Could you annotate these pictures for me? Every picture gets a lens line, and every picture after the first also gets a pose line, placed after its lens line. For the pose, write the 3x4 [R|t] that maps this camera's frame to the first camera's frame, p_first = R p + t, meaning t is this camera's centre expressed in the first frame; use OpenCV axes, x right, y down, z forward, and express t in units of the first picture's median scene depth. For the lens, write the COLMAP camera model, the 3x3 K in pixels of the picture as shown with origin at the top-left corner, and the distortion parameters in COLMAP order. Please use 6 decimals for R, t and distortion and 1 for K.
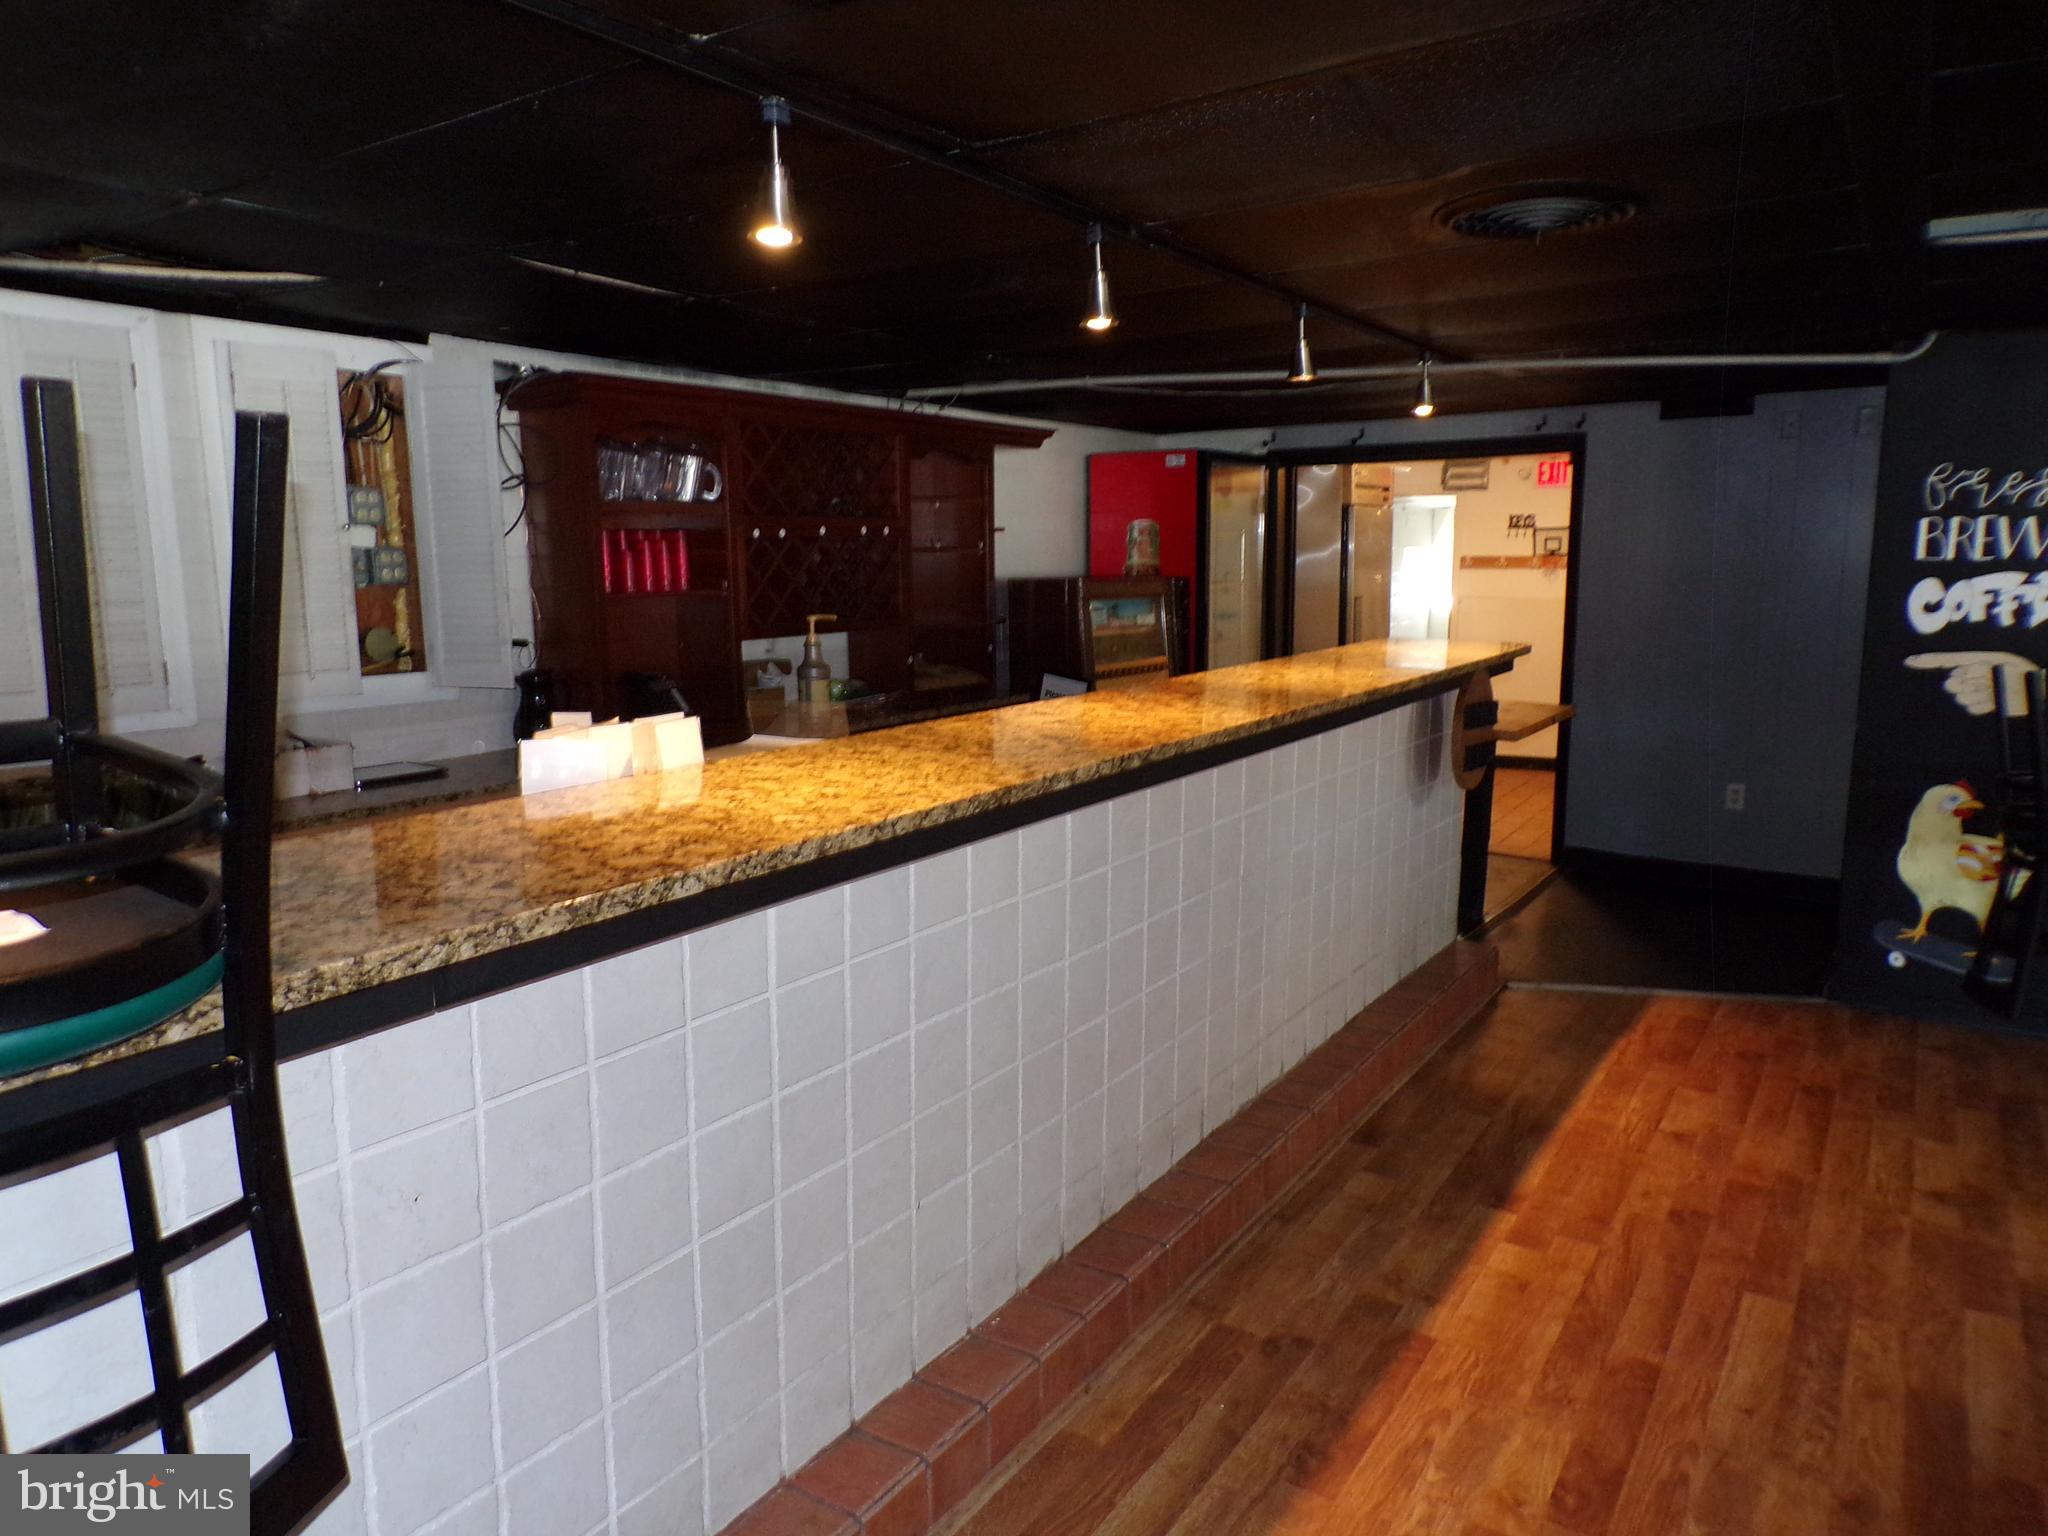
lens RADIAL K [[1387.0, 0, 1024.0], [0, 1387.0, 768.0], [0, 0, 1]] dist [-0.004378, -0.001561]
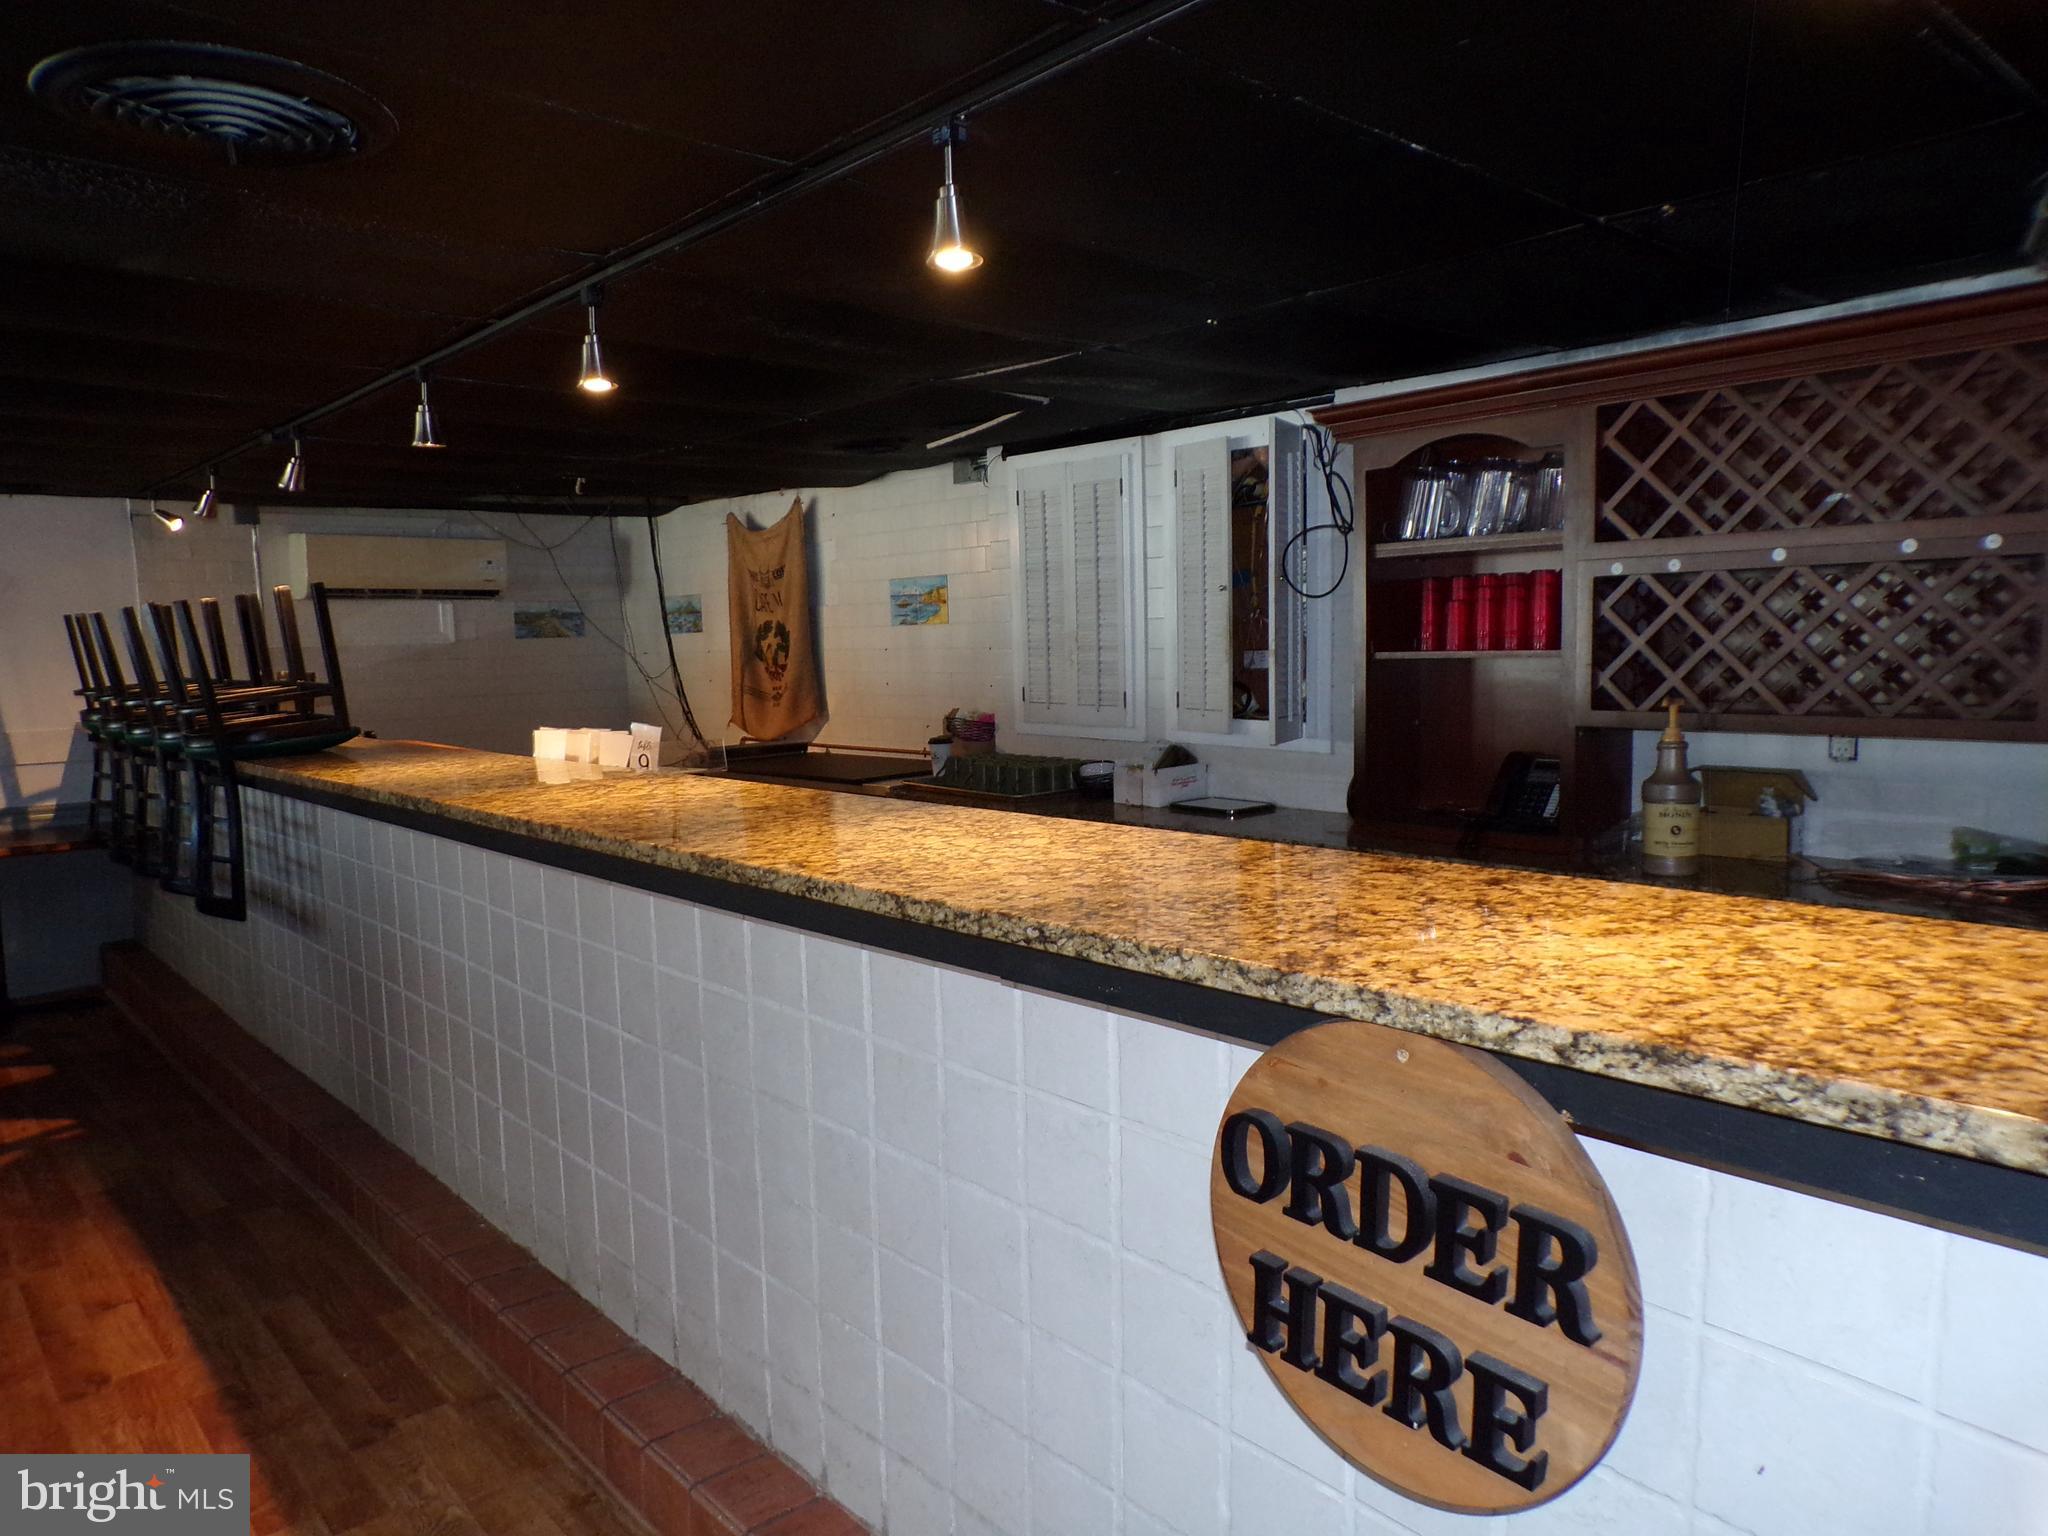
lens RADIAL K [[1387.0, 0, 1024.0], [0, 1387.0, 768.0], [0, 0, 1]] dist [-0.004378, -0.001561]
pose [[-0.267242, 0.104519, -0.957945, 0.591170], [-0.128960, 0.981279, 0.143042, -0.148260], [0.954961, 0.161764, -0.248760, 1.000560]]
